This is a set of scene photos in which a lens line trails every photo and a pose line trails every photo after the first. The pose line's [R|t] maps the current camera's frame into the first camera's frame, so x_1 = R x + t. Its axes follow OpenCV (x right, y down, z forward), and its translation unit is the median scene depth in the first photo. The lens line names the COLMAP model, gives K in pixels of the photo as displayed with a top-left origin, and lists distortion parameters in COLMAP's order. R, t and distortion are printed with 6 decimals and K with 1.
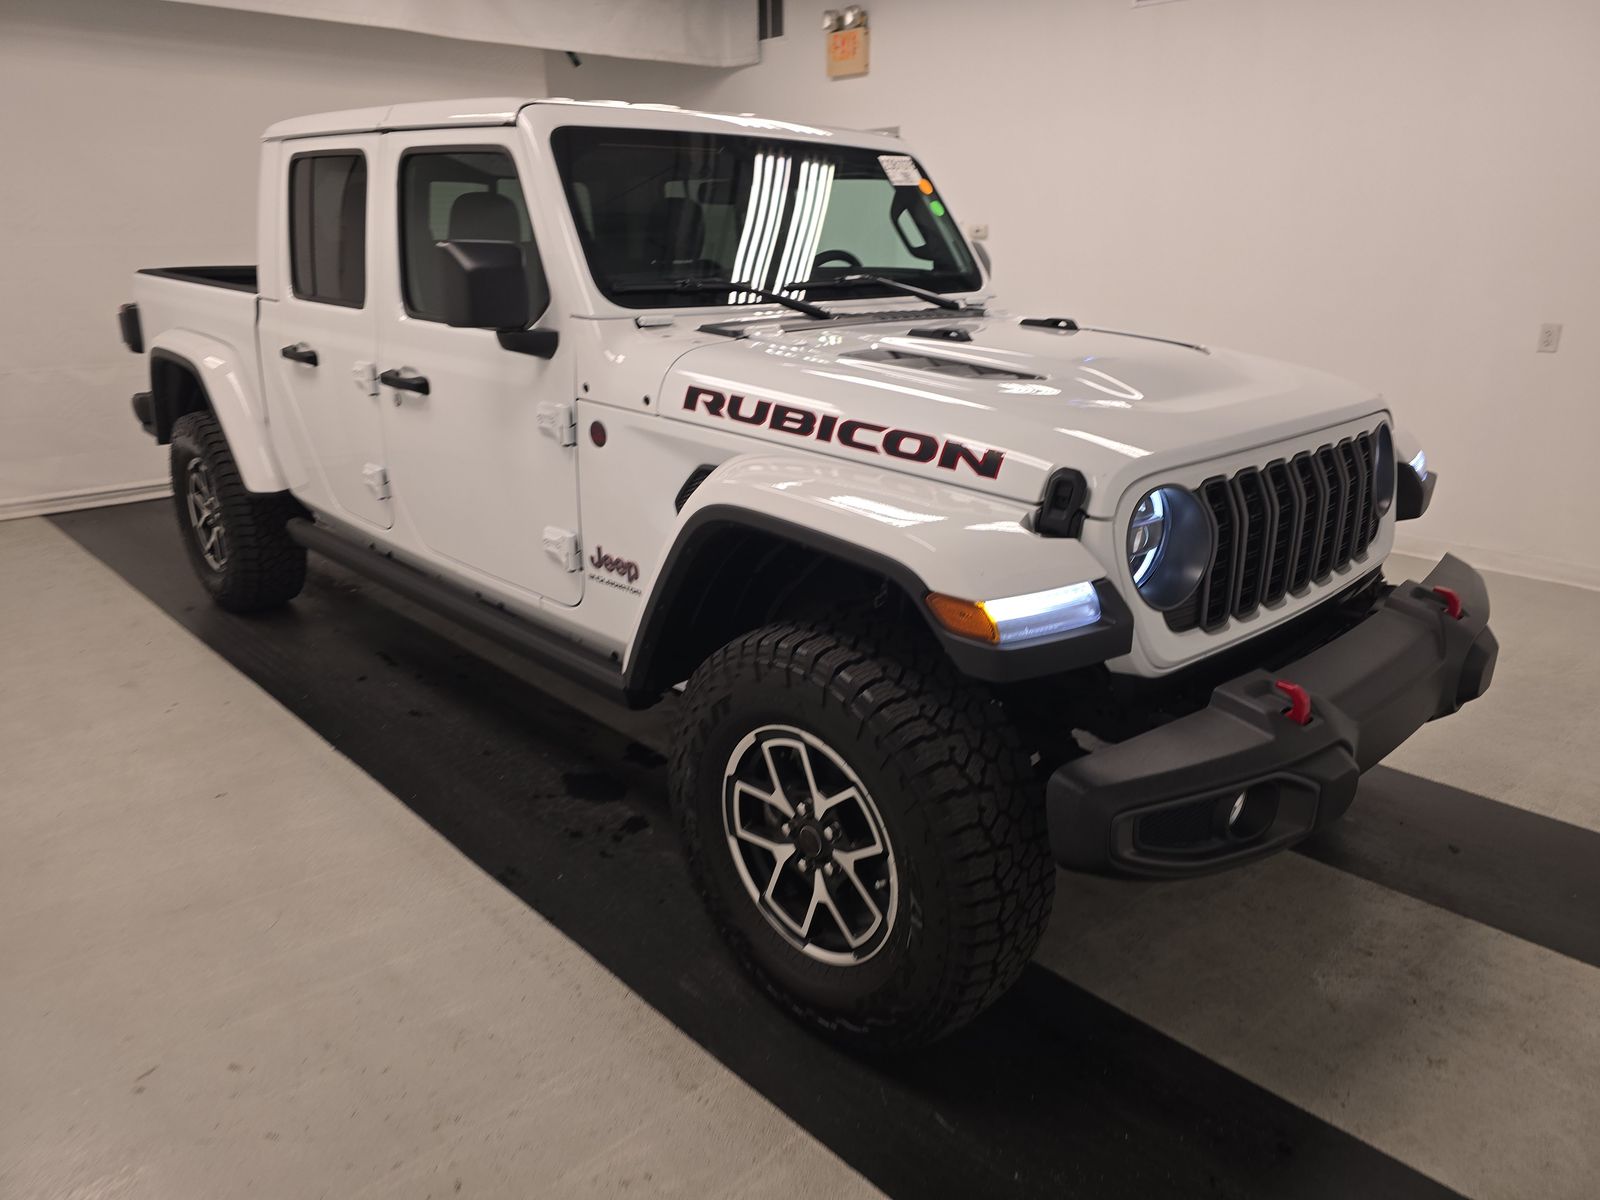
lens RADIAL K [[1104.4, 0, 795.0], [0, 1104.4, 596.3], [0, 0, 1]] dist [0.021985, -0.000862]
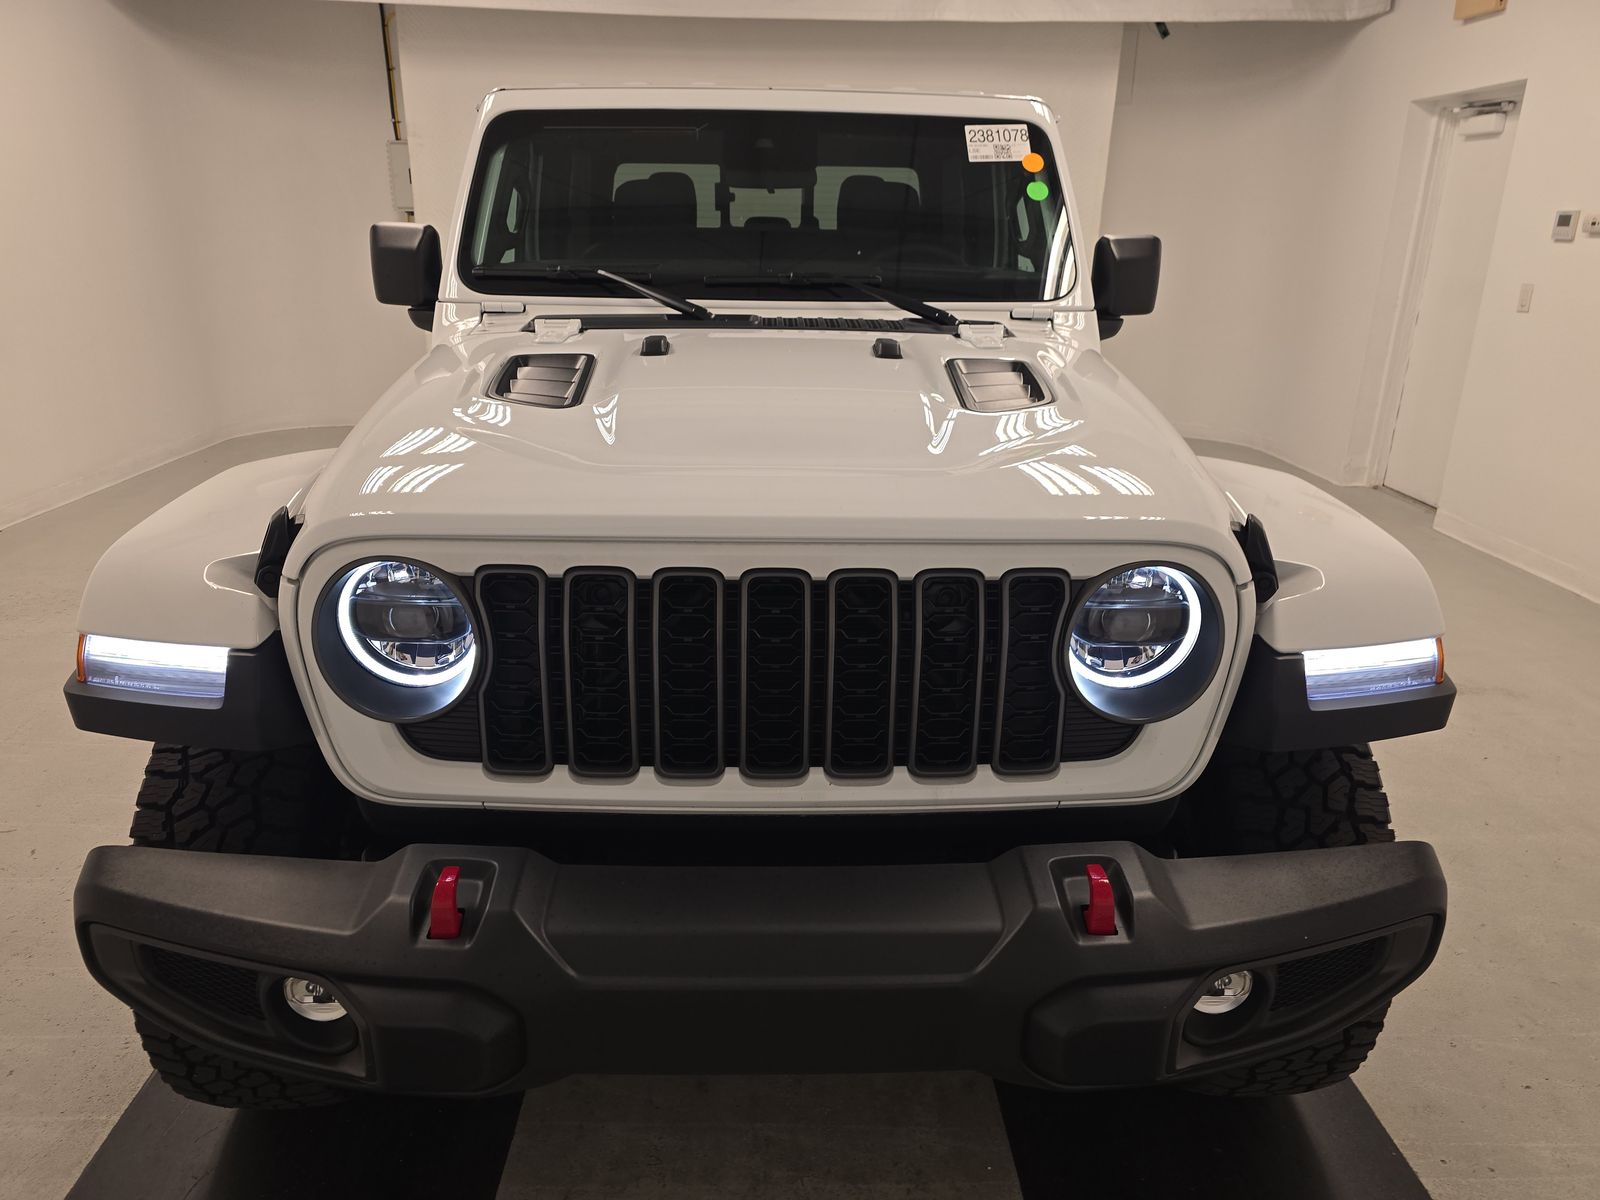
lens RADIAL K [[1082.7, 0, 801.3], [0, 1082.7, 634.0], [0, 0, 1]] dist [-0.004395, -0.004654]
pose [[0.754626, 0.235586, -0.612404, 0.538416], [-0.206178, 0.971185, 0.119546, -0.105634], [0.622921, 0.036052, 0.781453, 0.318315]]
